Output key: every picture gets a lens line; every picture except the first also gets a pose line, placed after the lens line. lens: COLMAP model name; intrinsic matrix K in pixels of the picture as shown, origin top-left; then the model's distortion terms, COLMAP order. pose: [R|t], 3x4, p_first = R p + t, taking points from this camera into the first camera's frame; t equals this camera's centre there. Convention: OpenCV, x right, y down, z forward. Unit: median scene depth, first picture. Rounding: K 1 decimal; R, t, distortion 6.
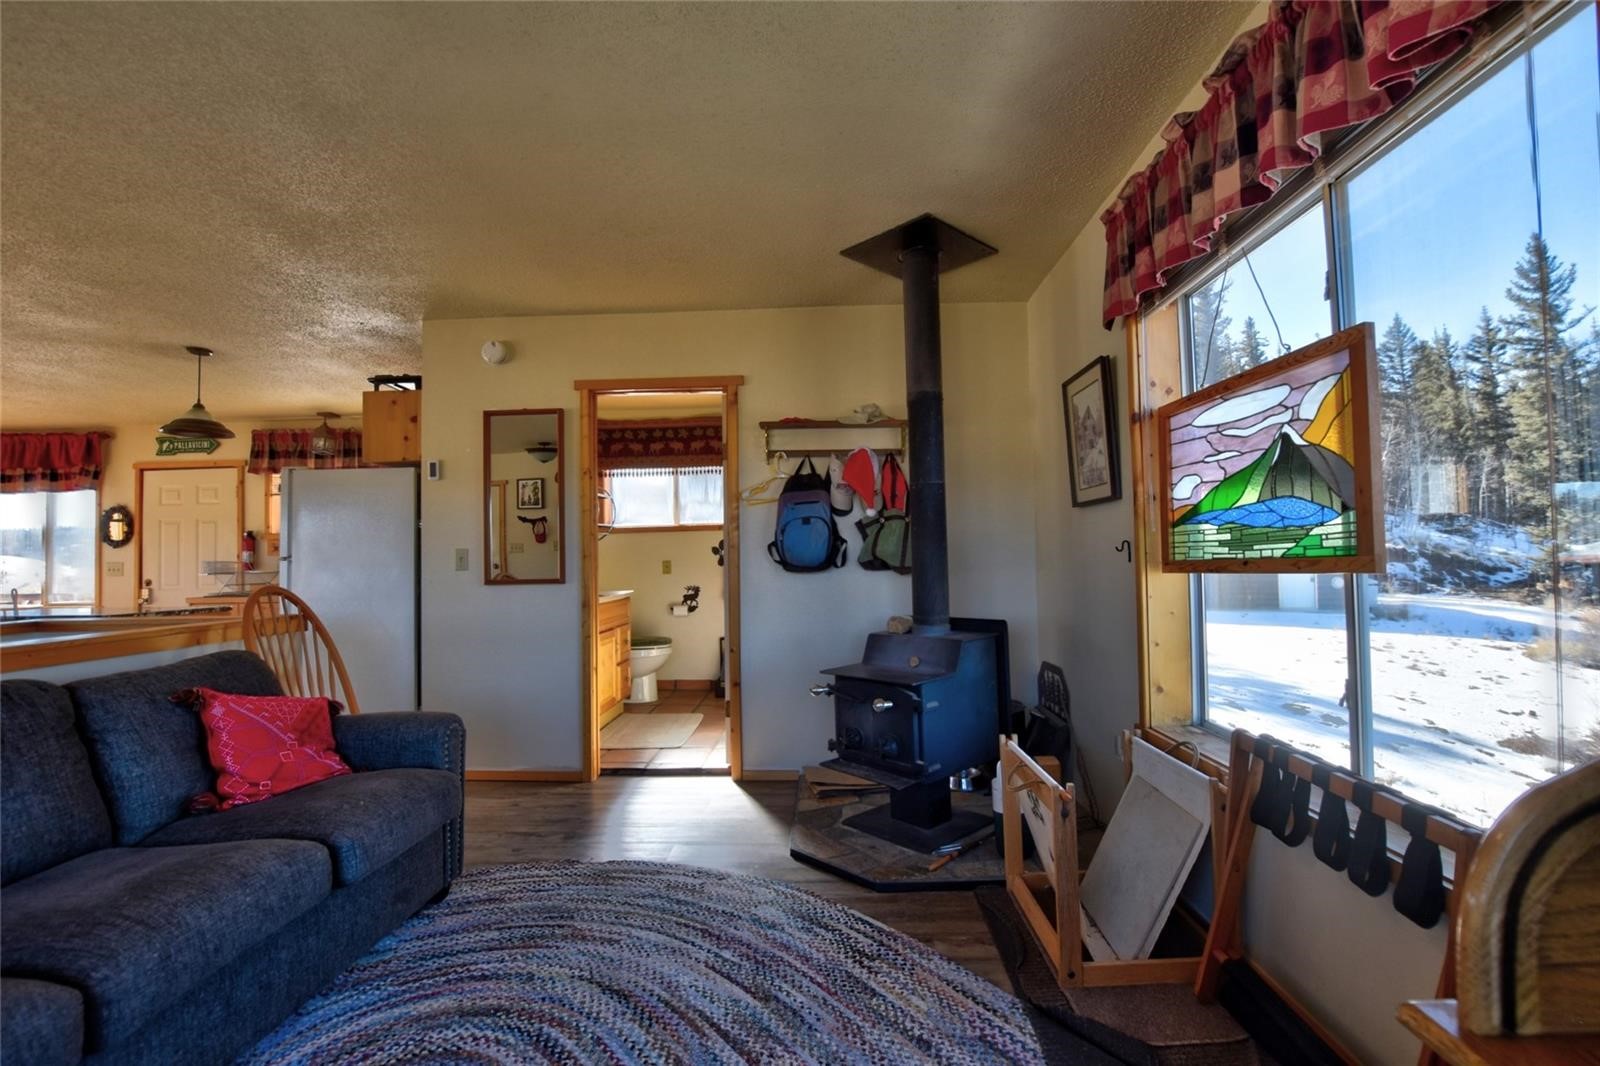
lens RADIAL K [[716.7, 0, 805.7], [0, 716.7, 537.7], [0, 0, 1]] dist [-0.028456, 0.000686]
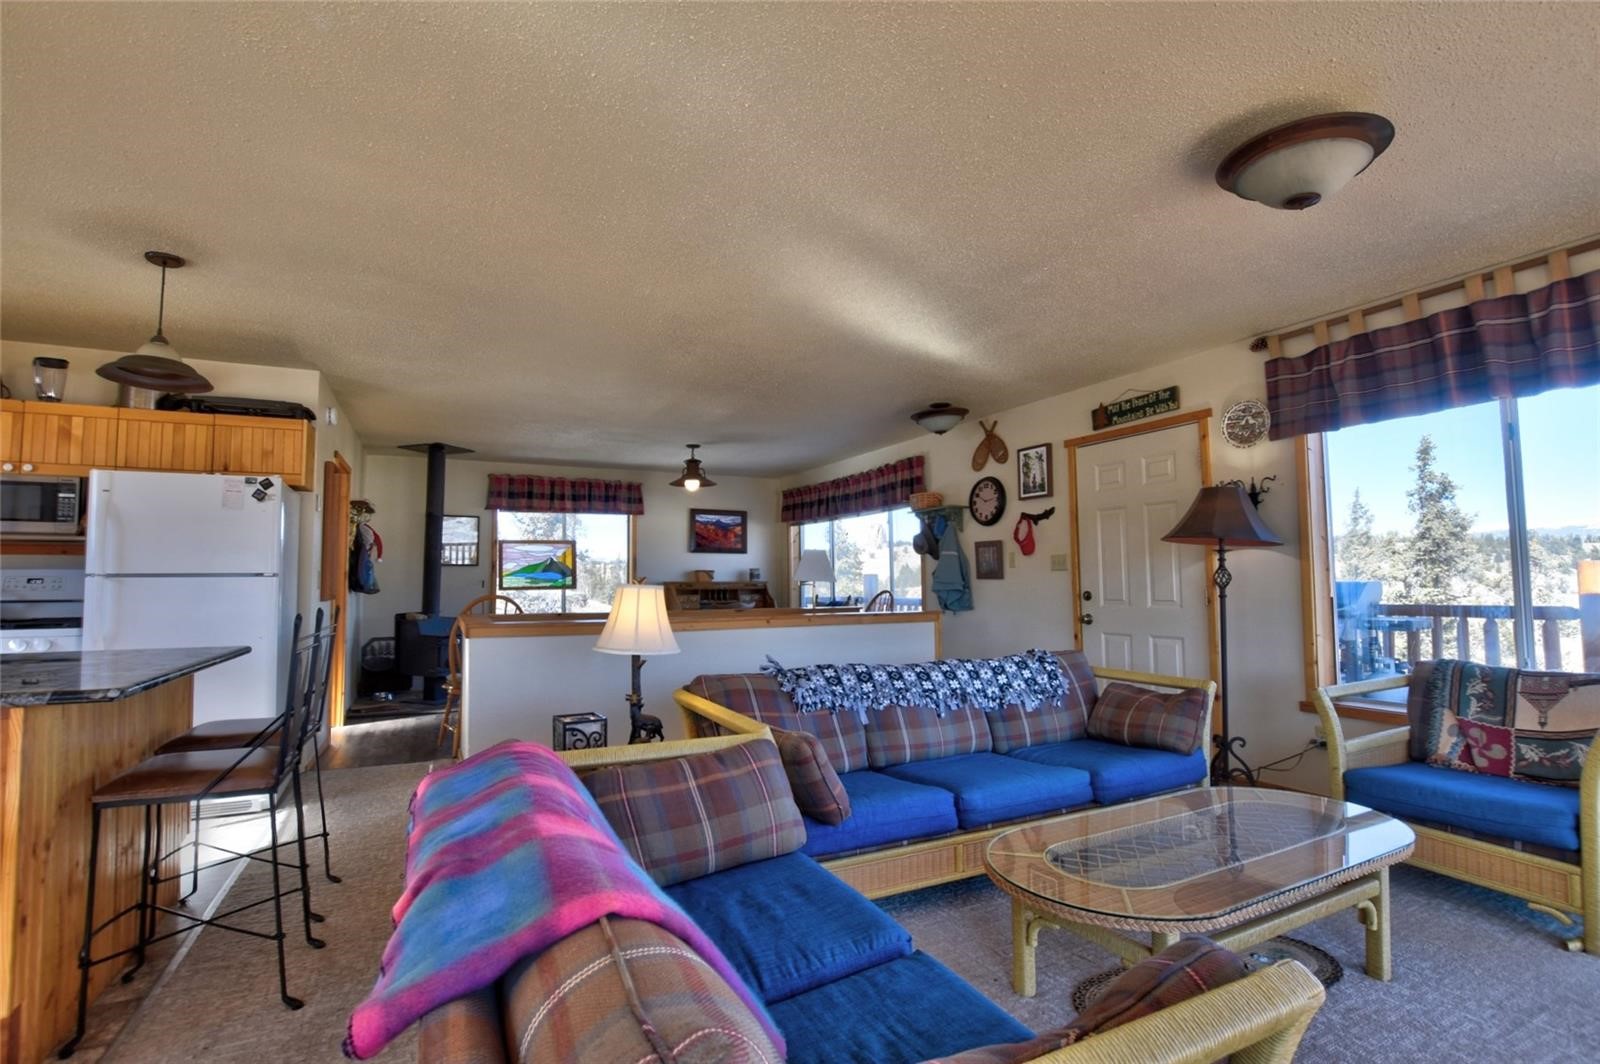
lens RADIAL K [[727.3, 0, 784.4], [0, 727.3, 535.3], [0, 0, 1]] dist [-0.028675, 0.000601]
pose [[-0.457603, 0.079056, 0.885635, -1.163863], [-0.014117, 0.995268, -0.096137, 0.037210], [-0.889044, -0.056495, -0.454322, 0.515470]]
